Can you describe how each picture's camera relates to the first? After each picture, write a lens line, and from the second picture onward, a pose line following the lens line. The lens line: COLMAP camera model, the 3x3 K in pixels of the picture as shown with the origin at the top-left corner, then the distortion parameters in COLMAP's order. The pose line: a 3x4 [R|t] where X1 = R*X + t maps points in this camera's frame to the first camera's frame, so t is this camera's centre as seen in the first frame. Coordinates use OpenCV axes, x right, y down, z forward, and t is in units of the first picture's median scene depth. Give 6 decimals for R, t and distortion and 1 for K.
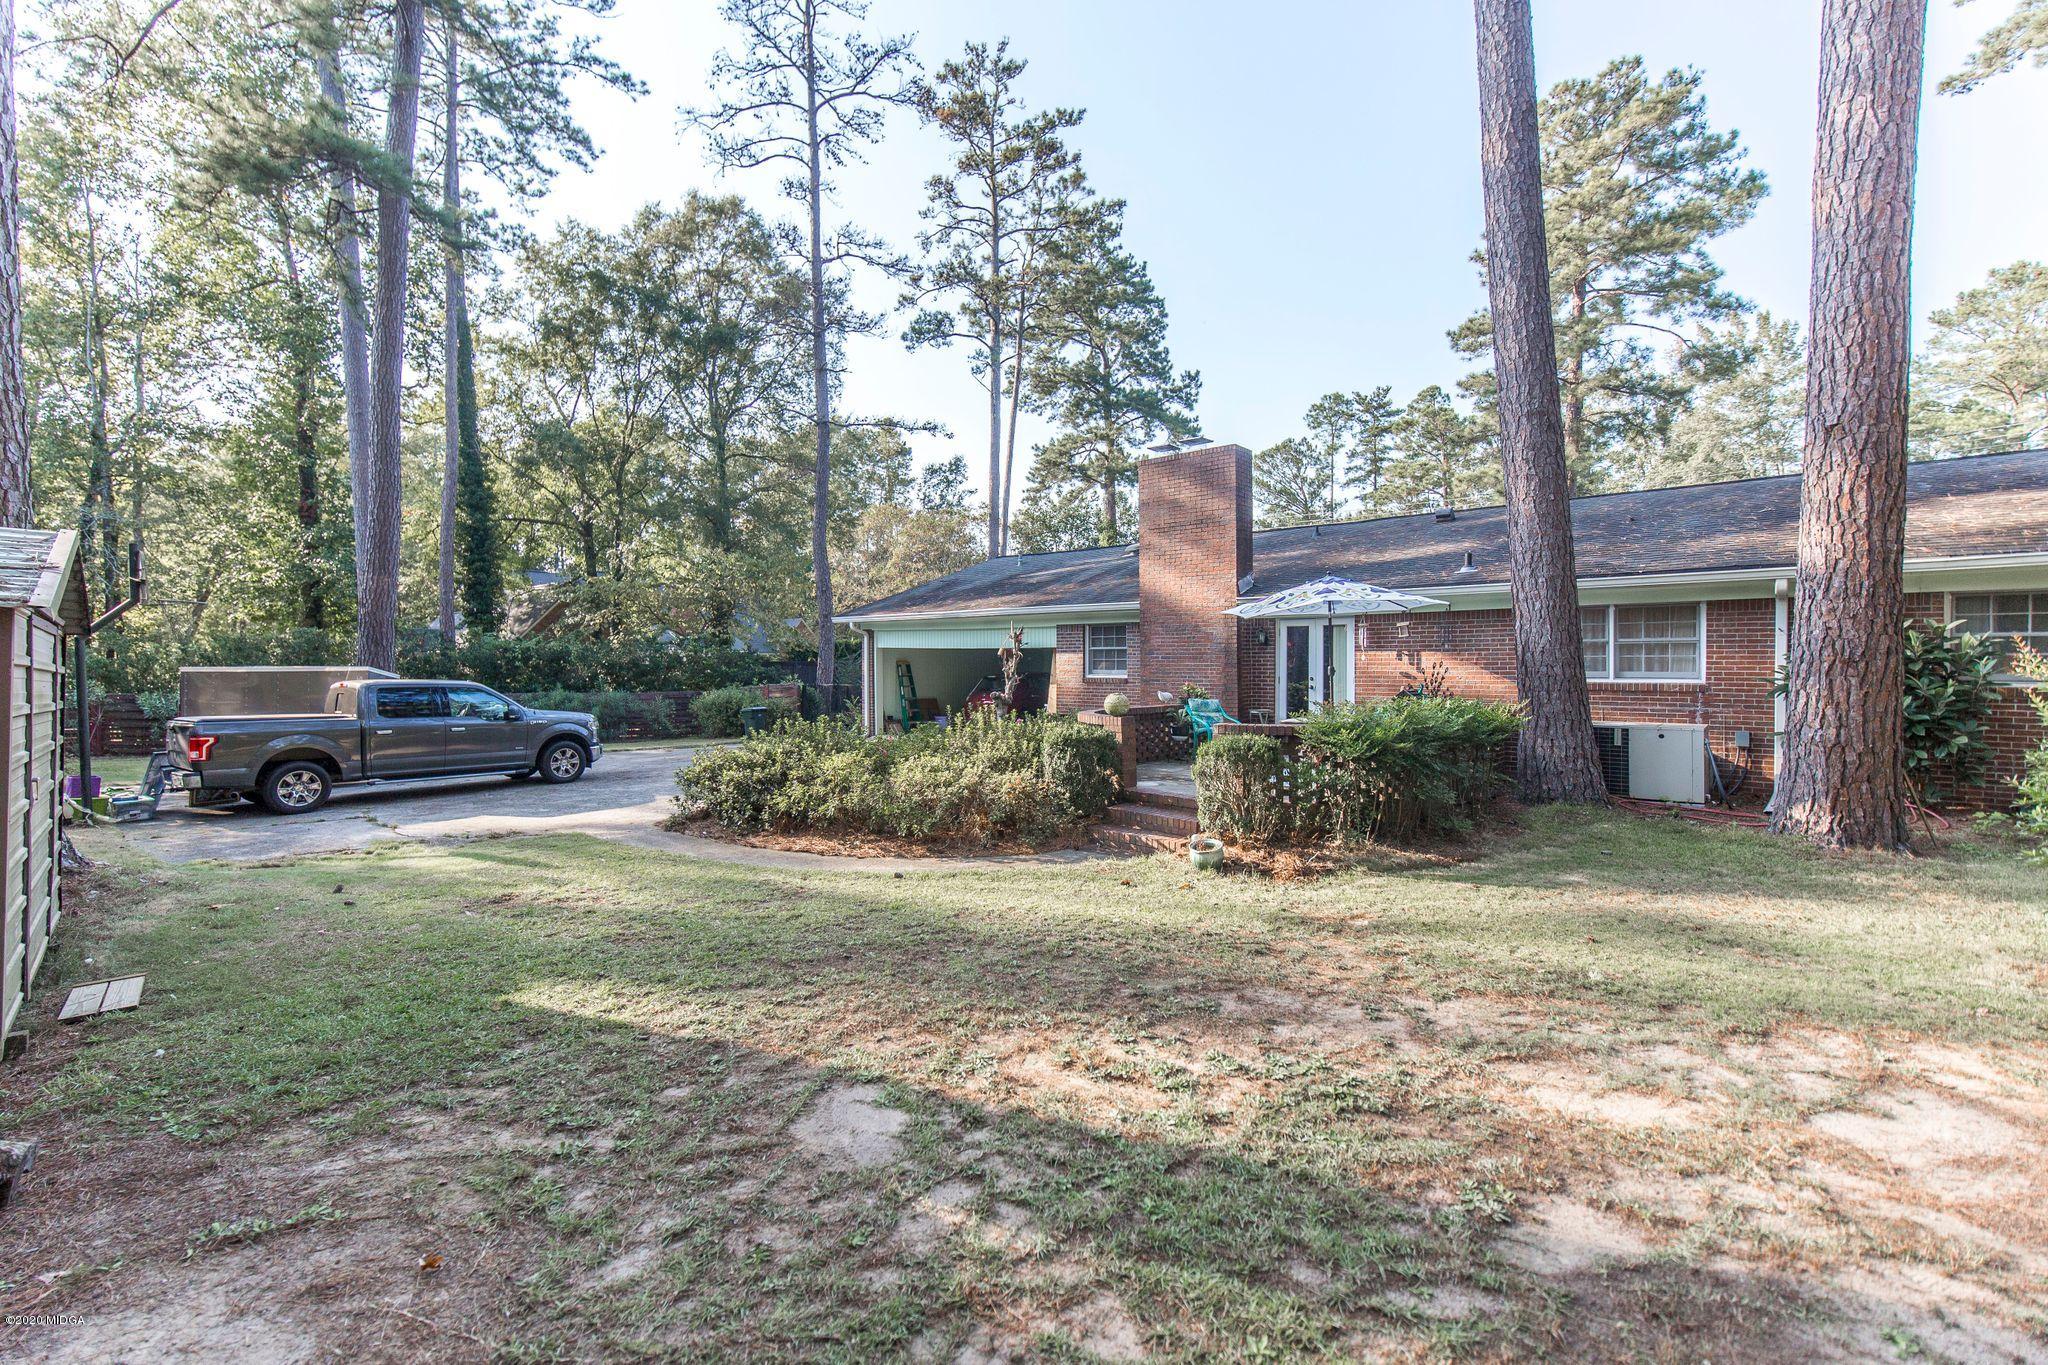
lens RADIAL K [[874.1, 0, 1025.9], [0, 874.1, 671.4], [0, 0, 1]] dist [0.000570, -0.000403]
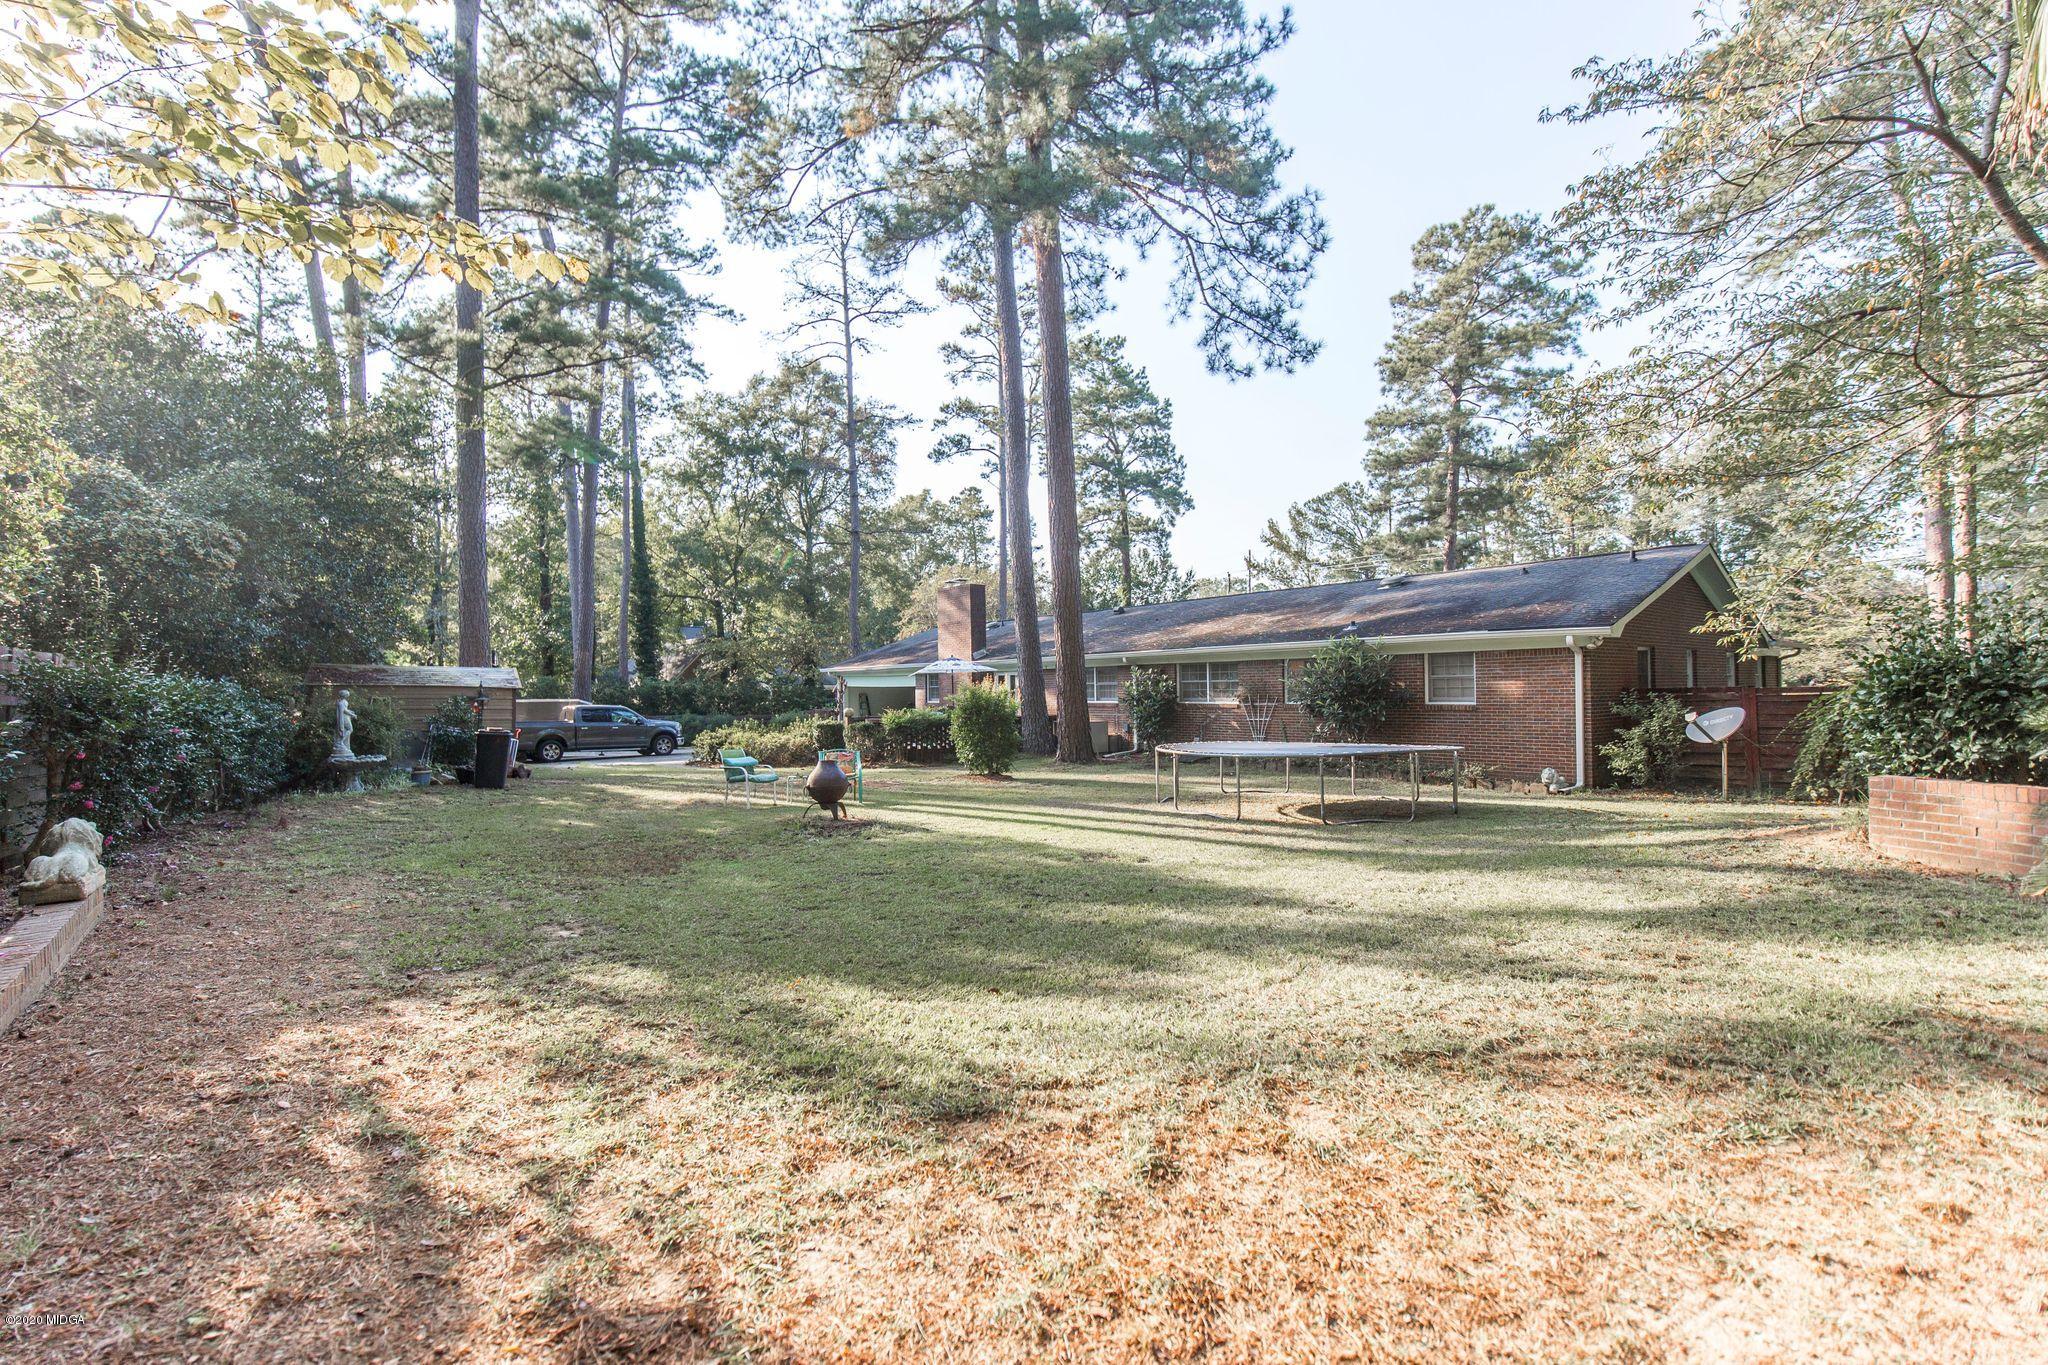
lens RADIAL K [[874.1, 0, 1022.1], [0, 874.1, 691.1], [0, 0, 1]] dist [0.000570, -0.000403]
pose [[0.984354, -0.007430, -0.176047, 0.209681], [0.005491, 0.999919, -0.011499, 0.001551], [0.176118, 0.010352, 0.984315, -0.276392]]
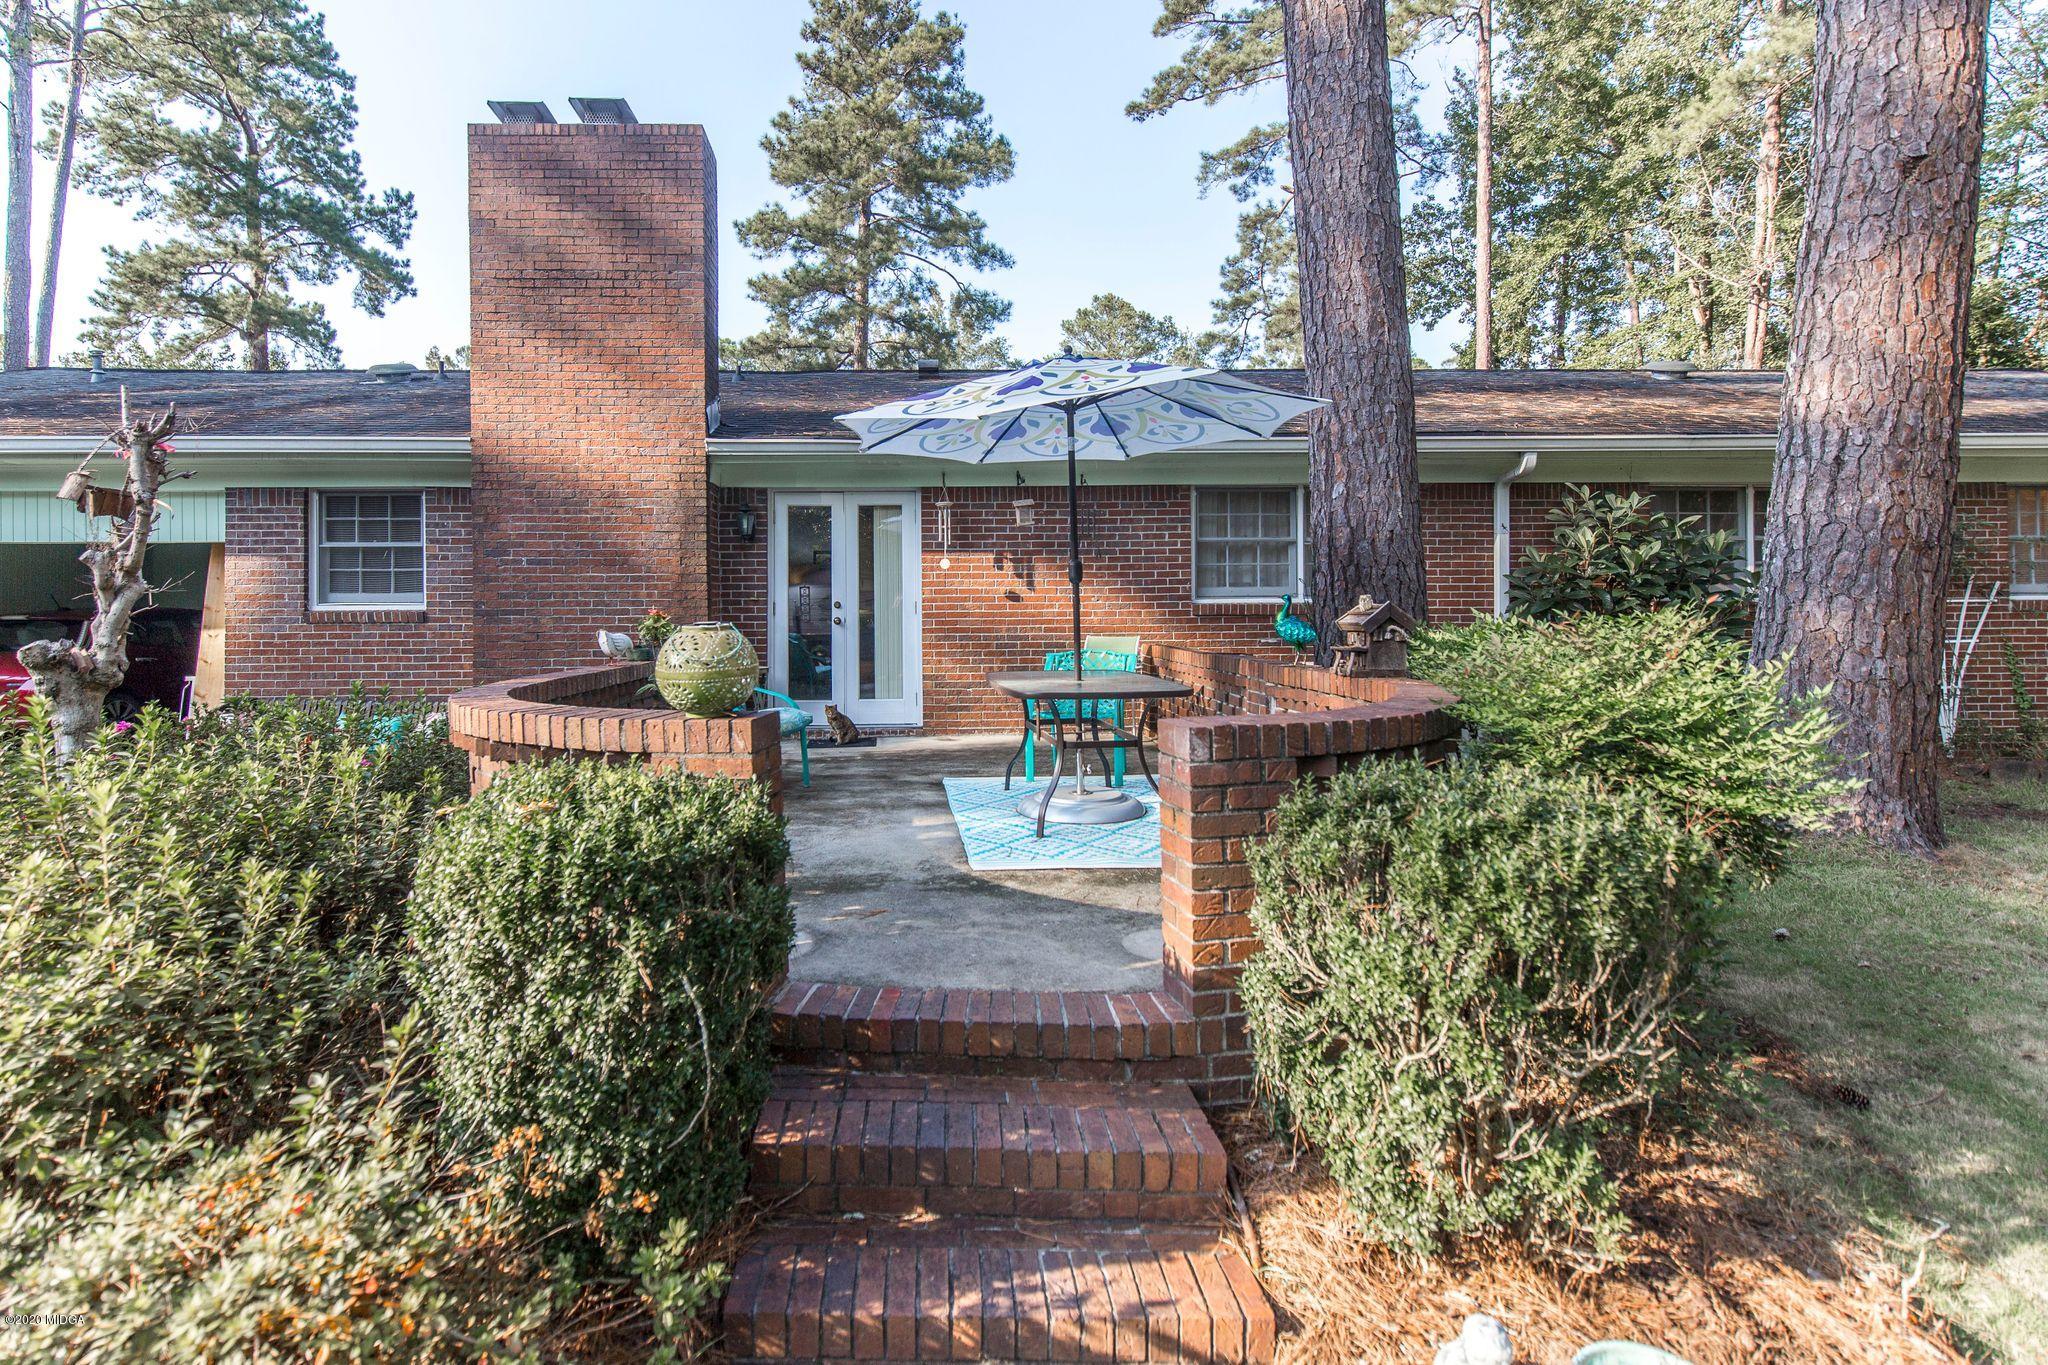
lens RADIAL K [[1022.0, 0, 964.4], [0, 1022.0, 599.8], [0, 0, 1]] dist [0.003497, -0.000462]
pose [[0.757227, 0.001410, 0.653150, -0.004454], [0.011841, 0.999804, -0.015887, 0.003235], [-0.653044, 0.019764, 0.757062, 0.096530]]
